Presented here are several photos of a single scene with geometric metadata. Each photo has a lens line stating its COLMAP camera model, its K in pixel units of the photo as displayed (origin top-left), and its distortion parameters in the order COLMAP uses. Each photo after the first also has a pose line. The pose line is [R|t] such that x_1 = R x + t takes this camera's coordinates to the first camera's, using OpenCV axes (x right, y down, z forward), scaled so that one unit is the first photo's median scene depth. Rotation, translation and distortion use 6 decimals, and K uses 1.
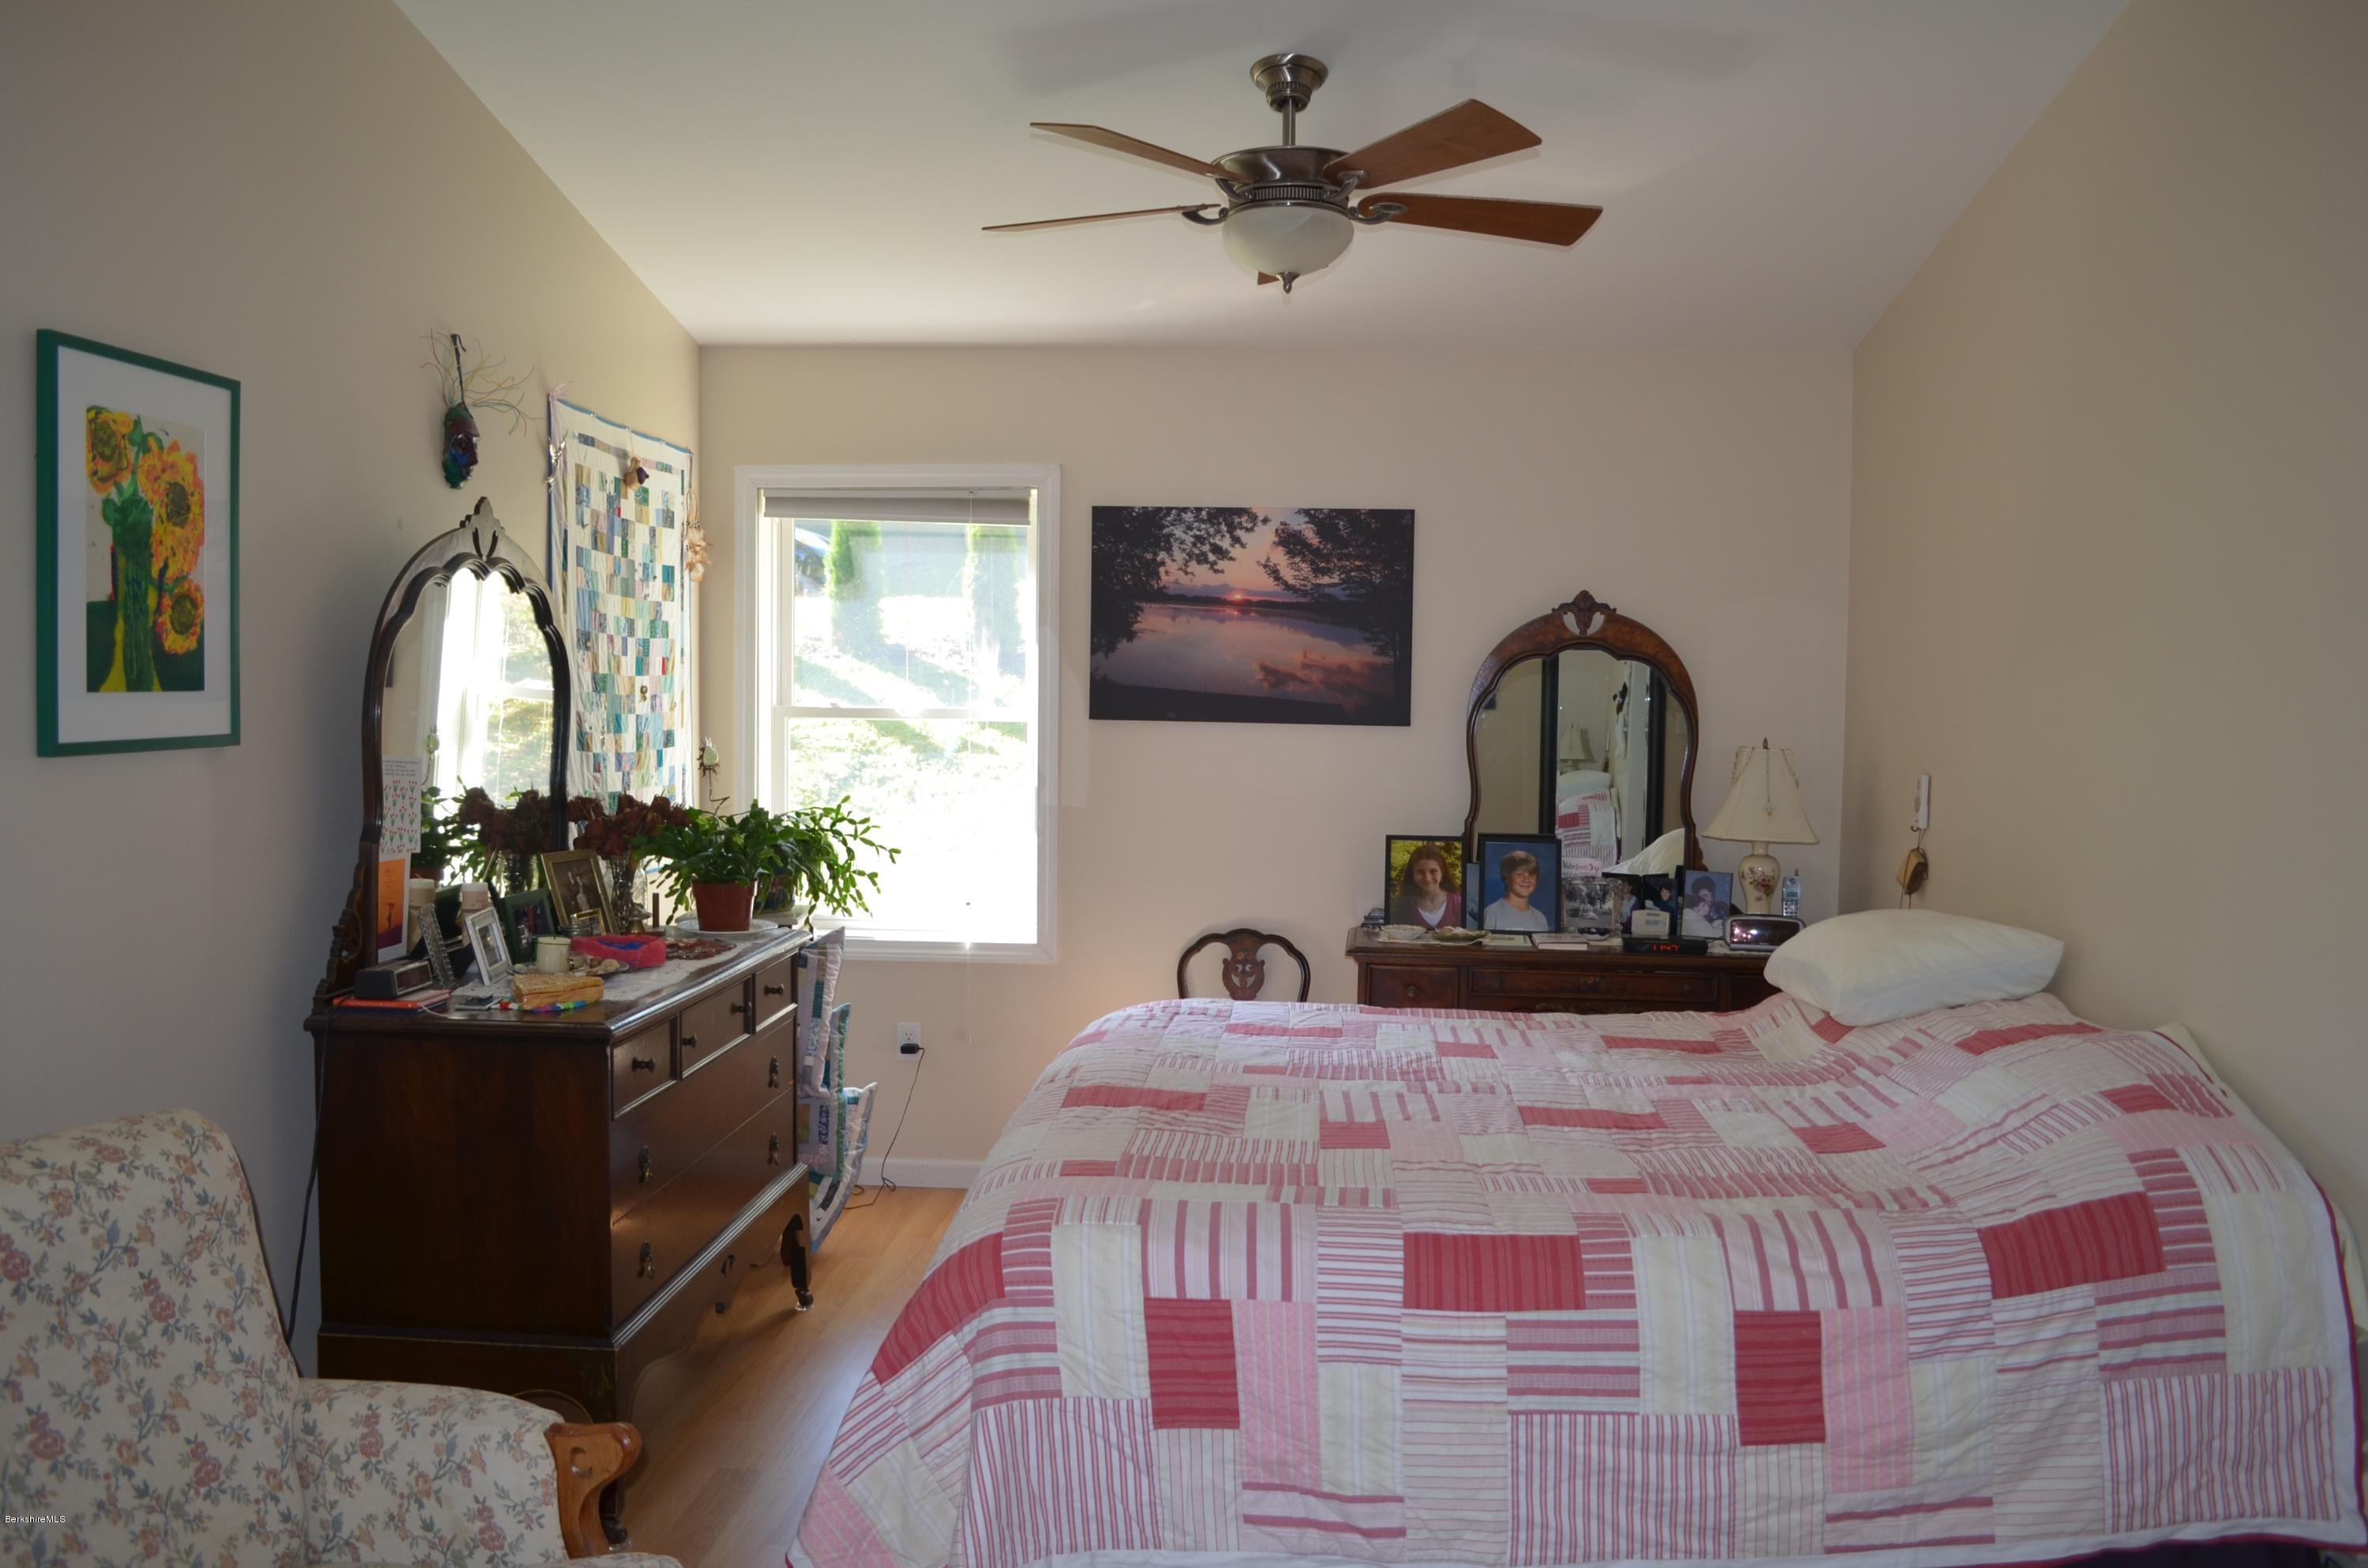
lens RADIAL K [[1857.4, 0, 1181.3], [0, 1857.4, 793.3], [0, 0, 1]] dist [-0.084233, 0.013071]
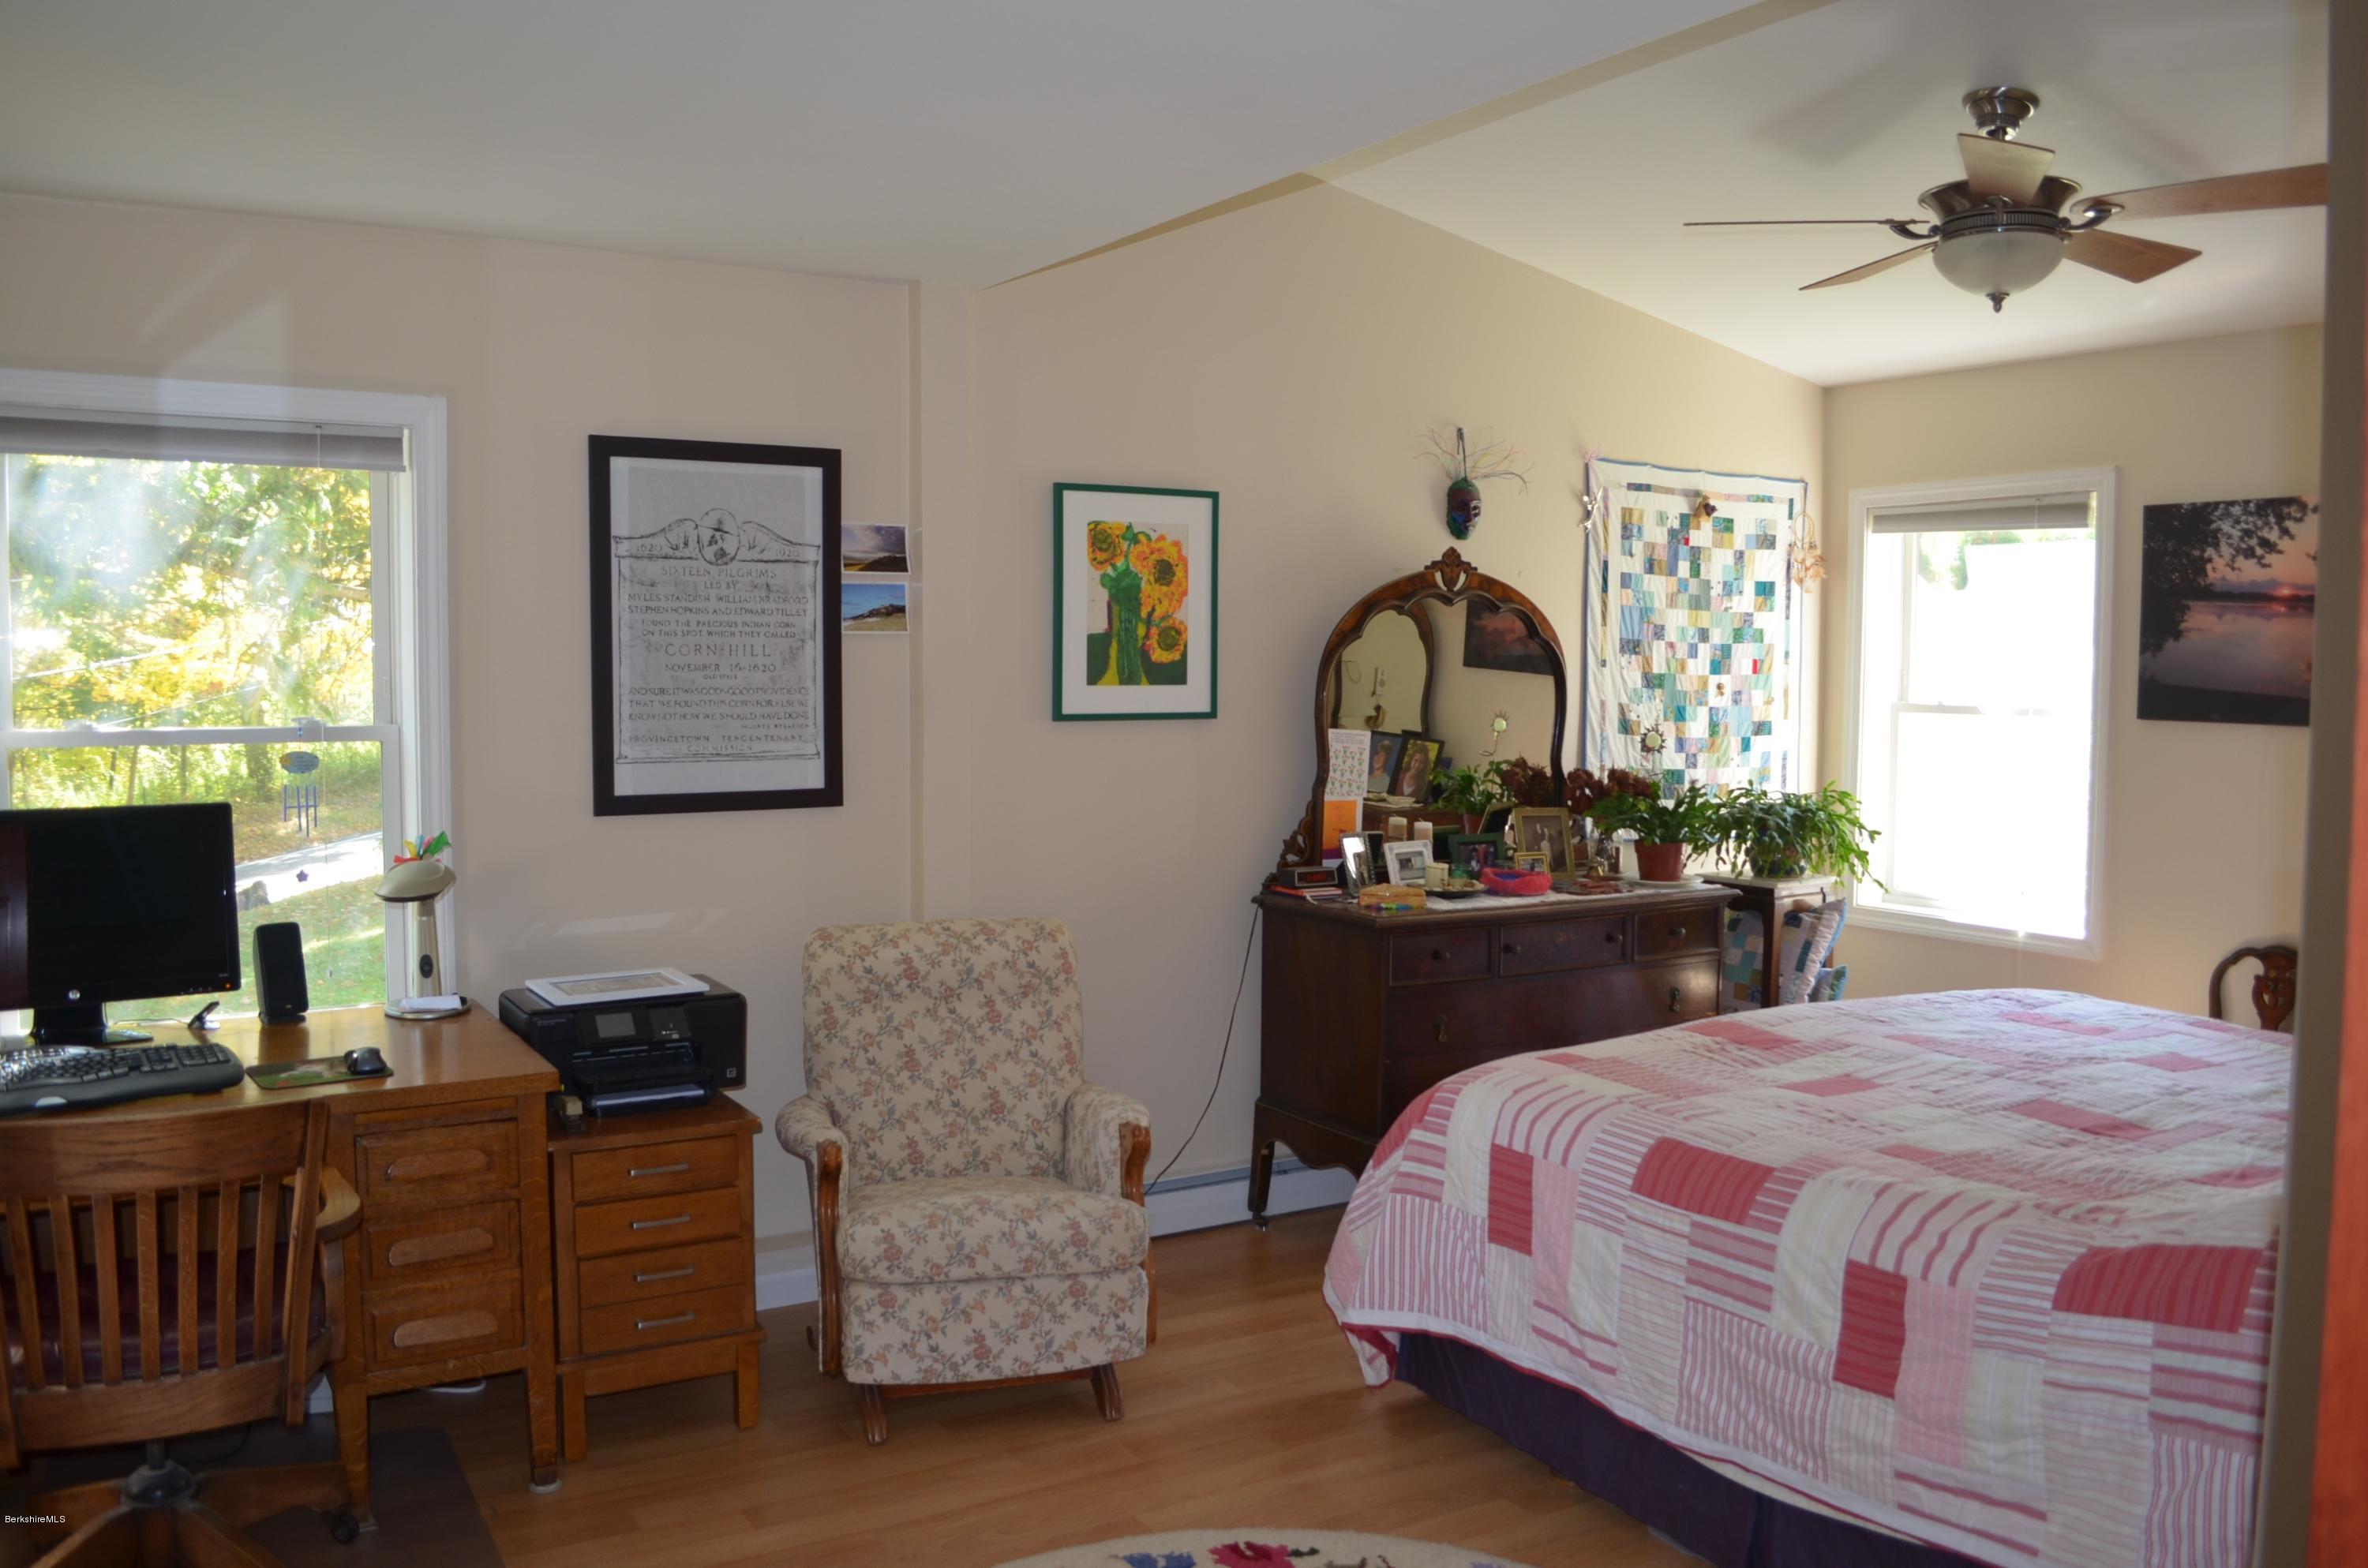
lens RADIAL K [[1857.4, 0, 1183.2], [0, 1857.4, 788.5], [0, 0, 1]] dist [-0.084233, 0.013071]
pose [[0.573766, 0.047264, -0.817654, 0.643433], [-0.047505, 0.998573, 0.024386, -0.003096], [0.817640, 0.024851, 0.575193, 0.029736]]
